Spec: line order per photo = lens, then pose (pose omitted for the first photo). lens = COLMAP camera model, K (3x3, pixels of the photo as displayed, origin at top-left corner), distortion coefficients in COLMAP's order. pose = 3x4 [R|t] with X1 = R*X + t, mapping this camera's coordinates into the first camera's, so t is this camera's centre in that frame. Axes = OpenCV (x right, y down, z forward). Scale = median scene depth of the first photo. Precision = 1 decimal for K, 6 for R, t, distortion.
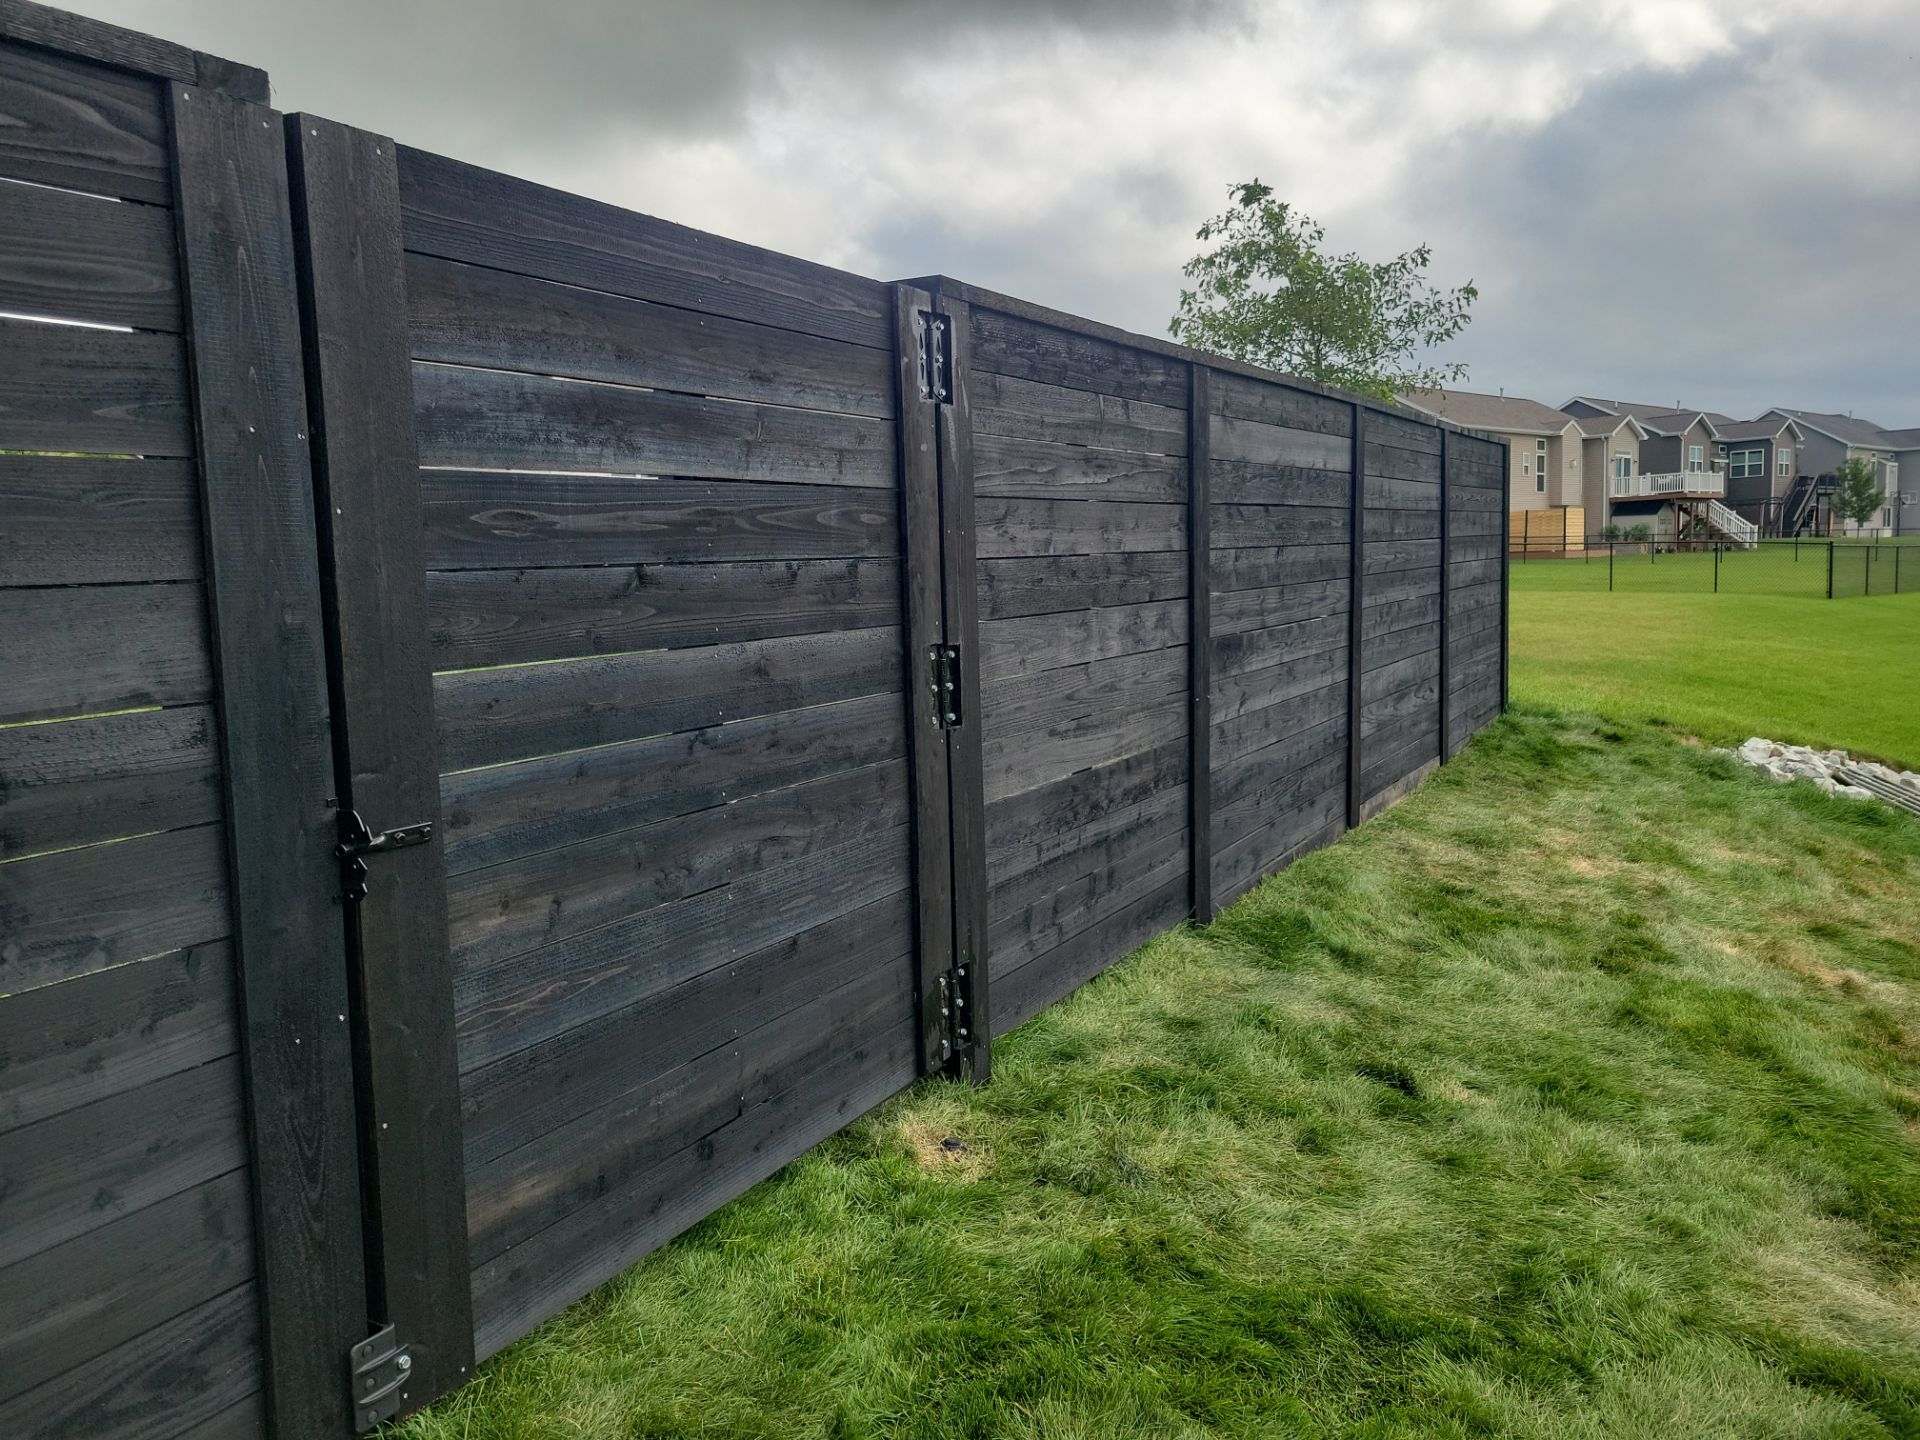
lens RADIAL K [[1425.9, 0, 965.5], [0, 1425.9, 712.0], [0, 0, 1]] dist [0.008277, -0.011893]
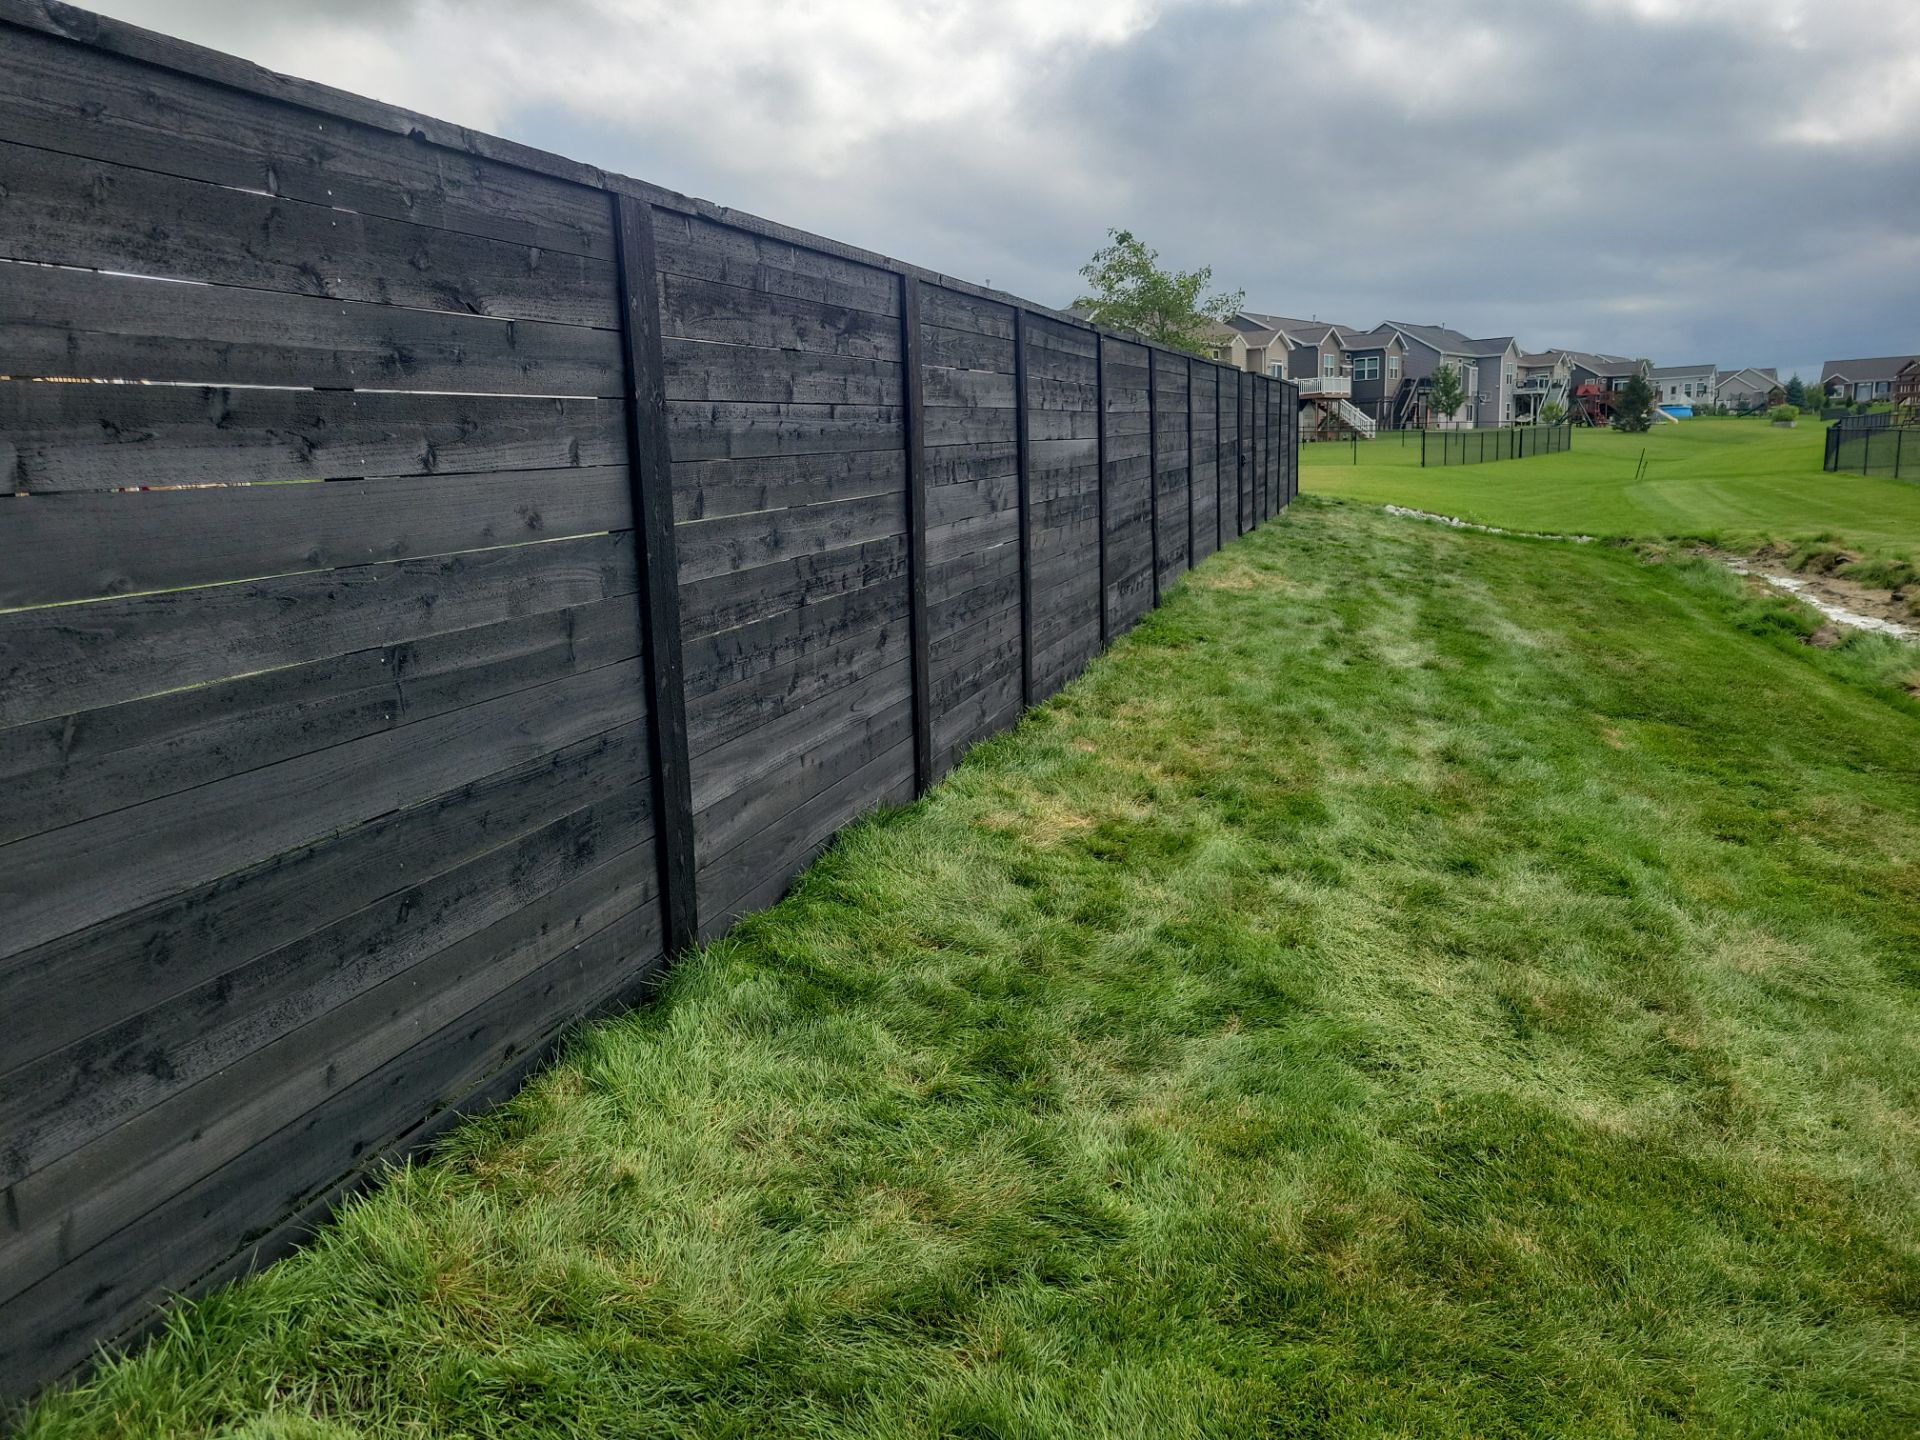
lens RADIAL K [[1425.9, 0, 955.9], [0, 1425.9, 712.9], [0, 0, 1]] dist [0.008277, -0.011893]
pose [[0.974635, -0.044707, 0.219290, -0.089700], [0.028285, 0.996594, 0.077466, 0.018469], [-0.222007, -0.069298, 0.972579, -0.154080]]
